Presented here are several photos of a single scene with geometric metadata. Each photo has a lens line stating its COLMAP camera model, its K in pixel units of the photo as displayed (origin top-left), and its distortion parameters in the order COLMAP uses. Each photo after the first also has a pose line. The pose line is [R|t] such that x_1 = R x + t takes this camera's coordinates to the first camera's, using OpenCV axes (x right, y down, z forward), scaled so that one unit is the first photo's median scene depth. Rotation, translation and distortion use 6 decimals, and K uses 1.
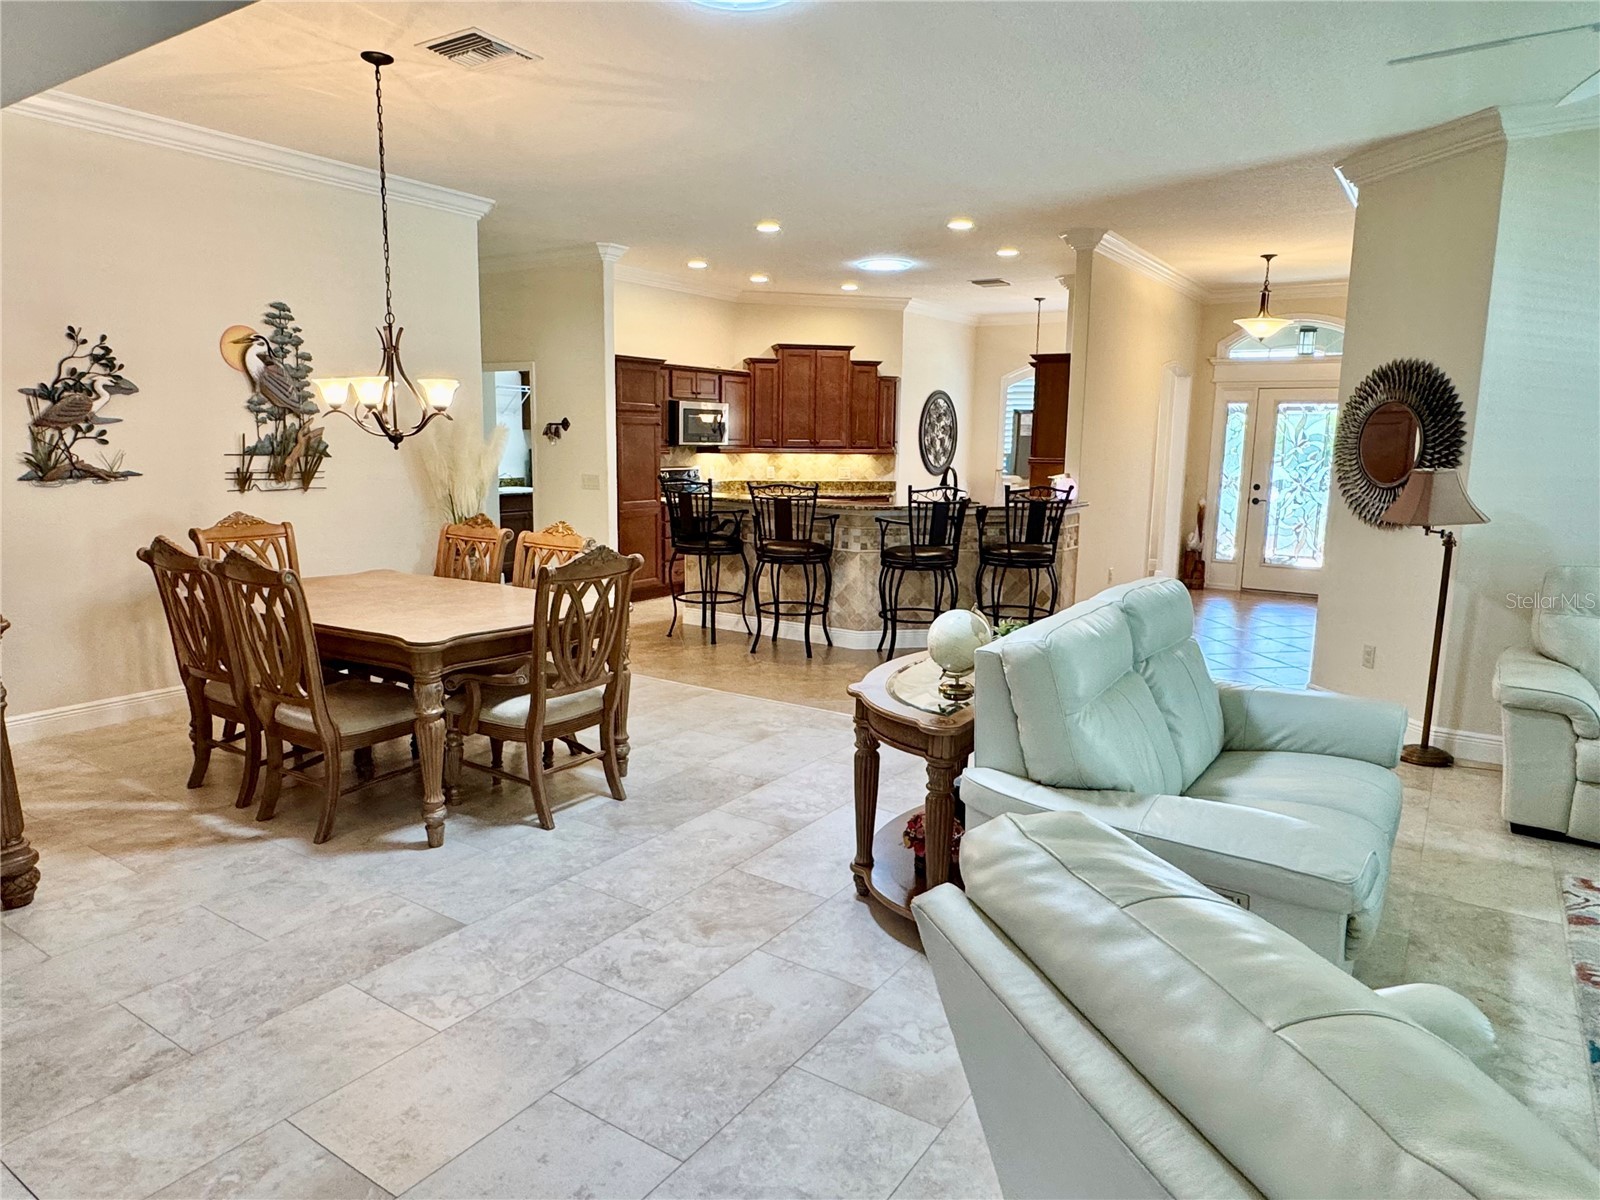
lens RADIAL K [[1015.9, 0, 800.0], [0, 1015.9, 600.0], [0, 0, 1]] dist [-0.002359, -0.000245]
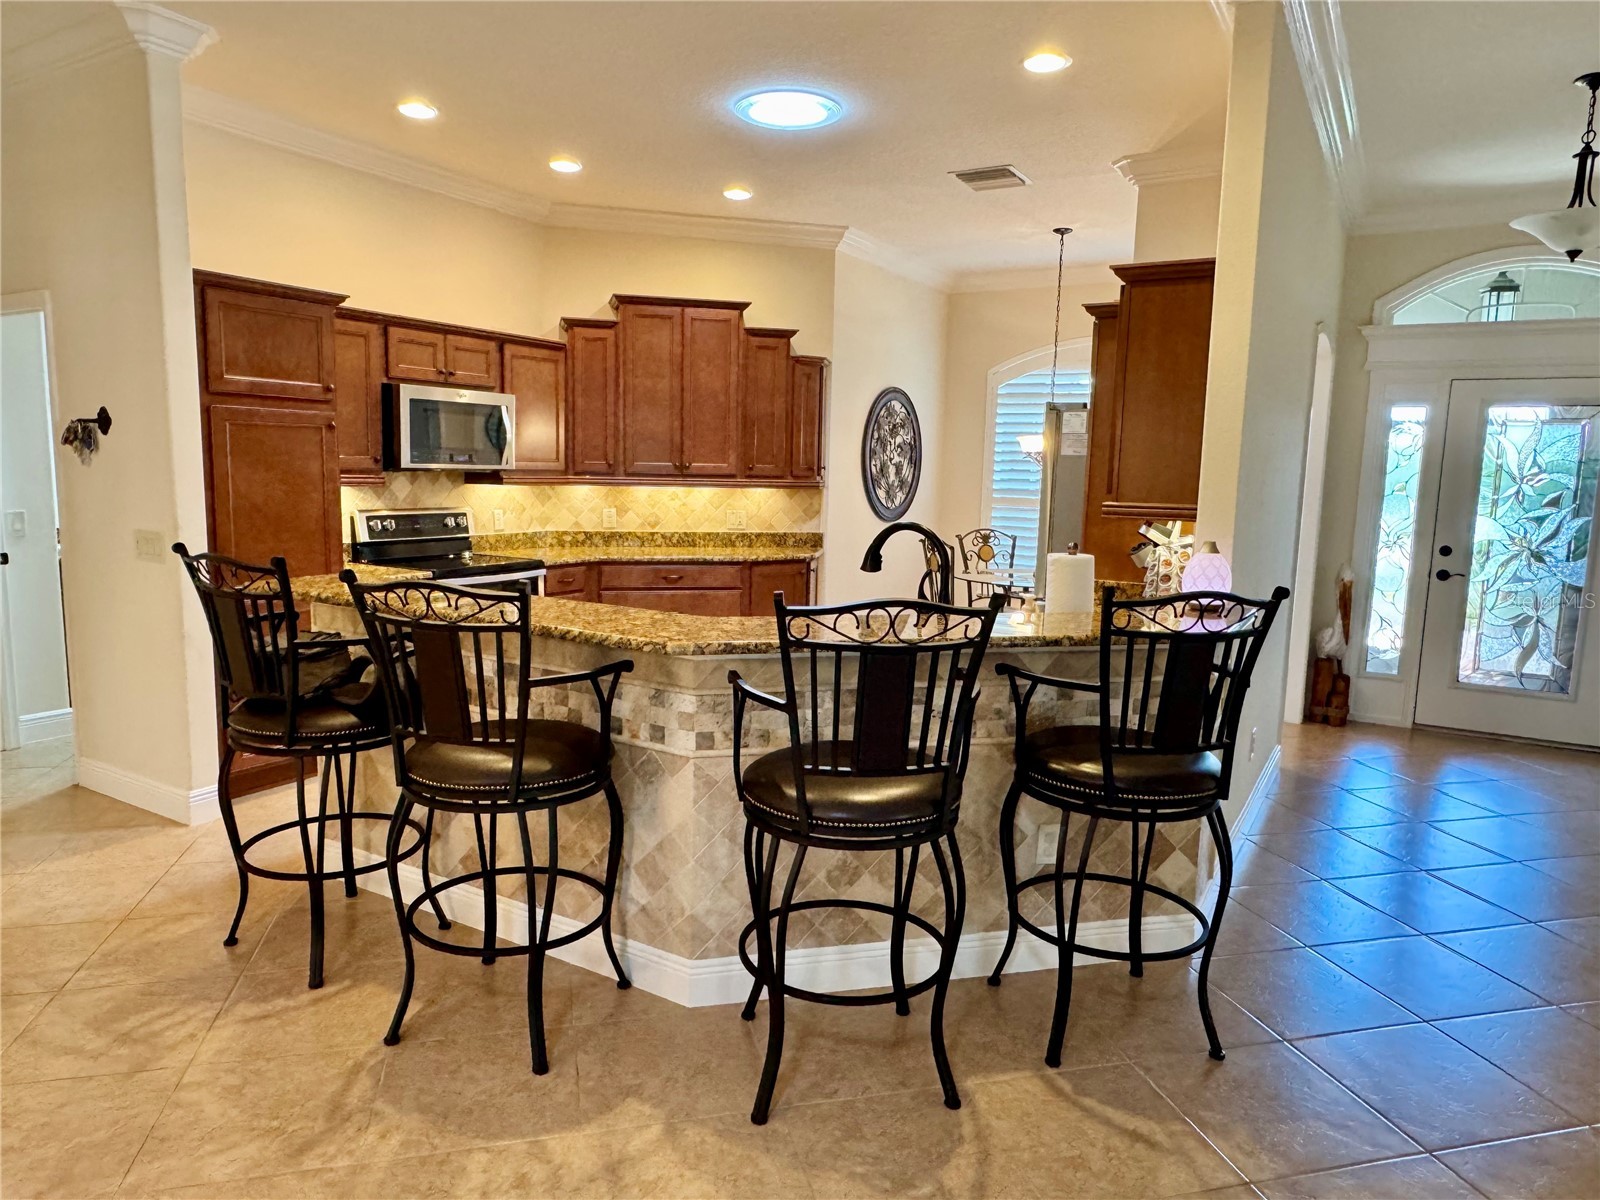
lens RADIAL K [[1015.9, 0, 800.0], [0, 1015.9, 600.0], [0, 0, 1]] dist [-0.002359, -0.000245]
pose [[0.998714, 0.002605, 0.050630, 0.054370], [-0.001161, 0.999592, -0.028525, -0.064767], [-0.050684, 0.028429, 0.998310, 0.433251]]
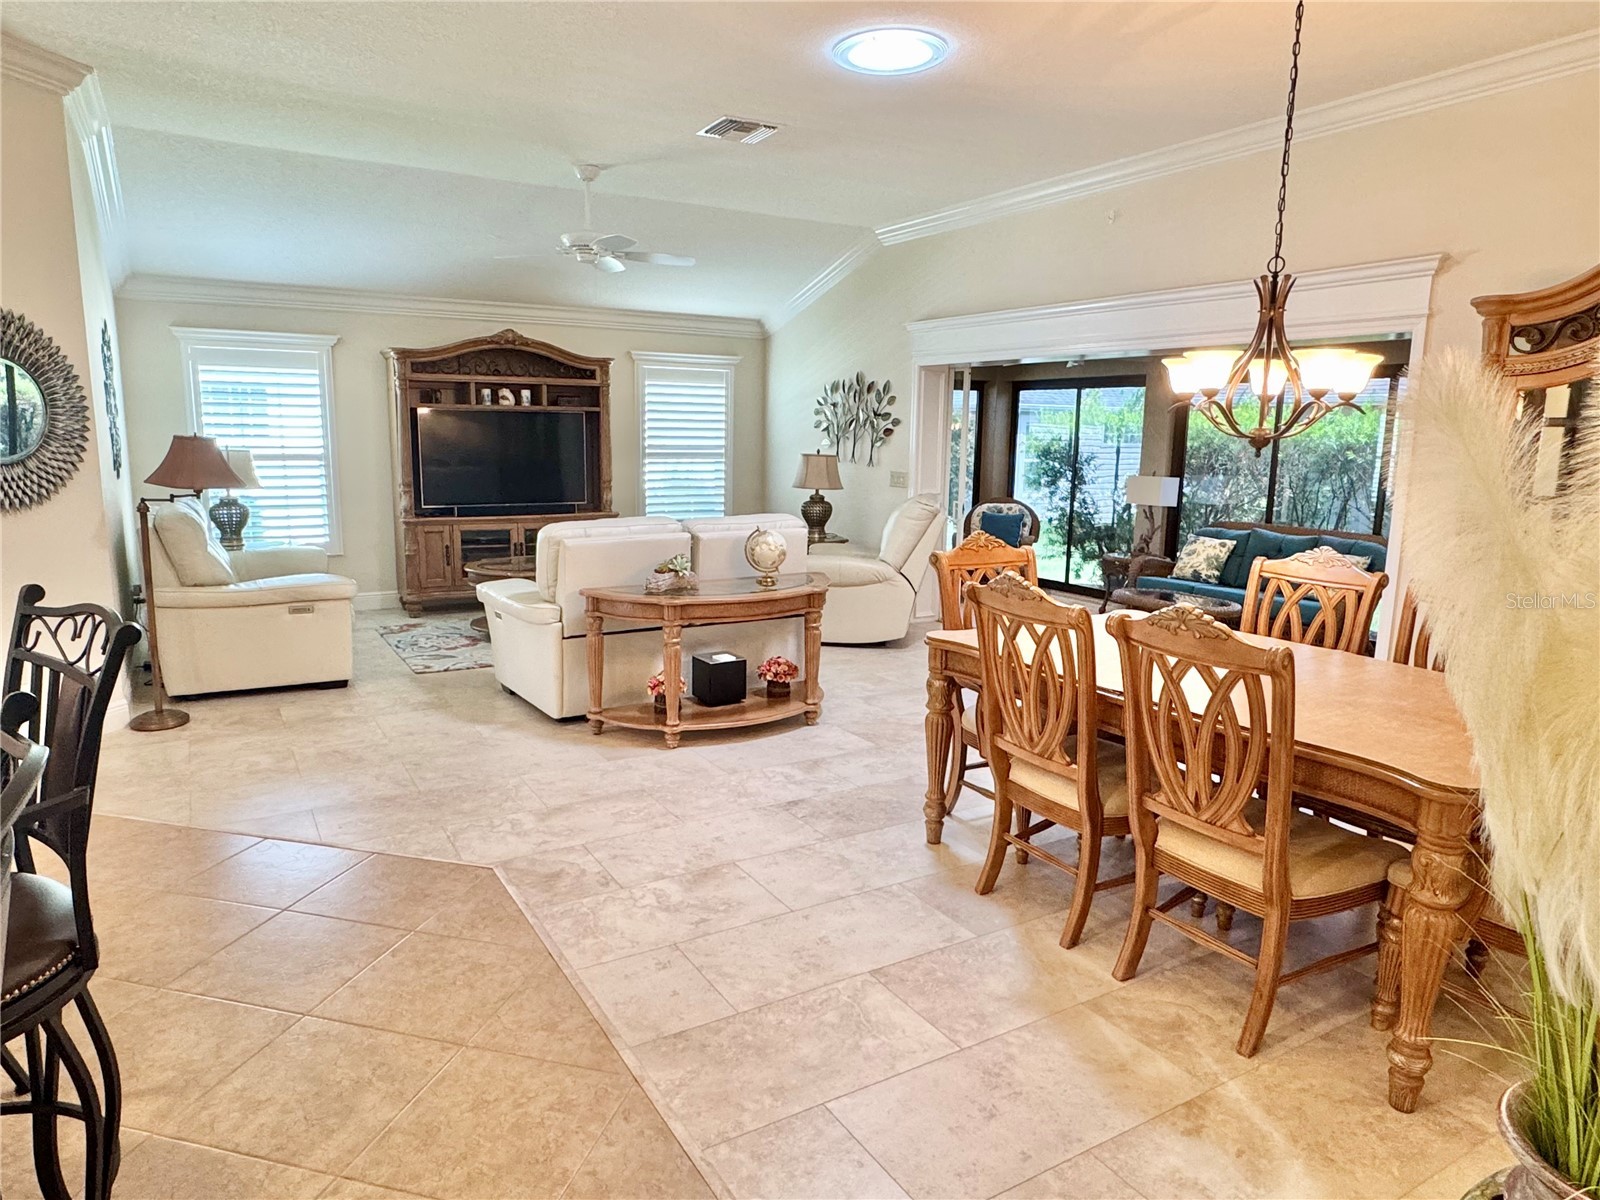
lens RADIAL K [[1015.9, 0, 800.0], [0, 1015.9, 600.0], [0, 0, 1]] dist [-0.002359, -0.000245]
pose [[-0.907495, -0.099118, 0.408202, -0.346358], [0.037190, 0.948989, 0.313108, -0.240710], [-0.418414, 0.299325, -0.857516, 1.485459]]
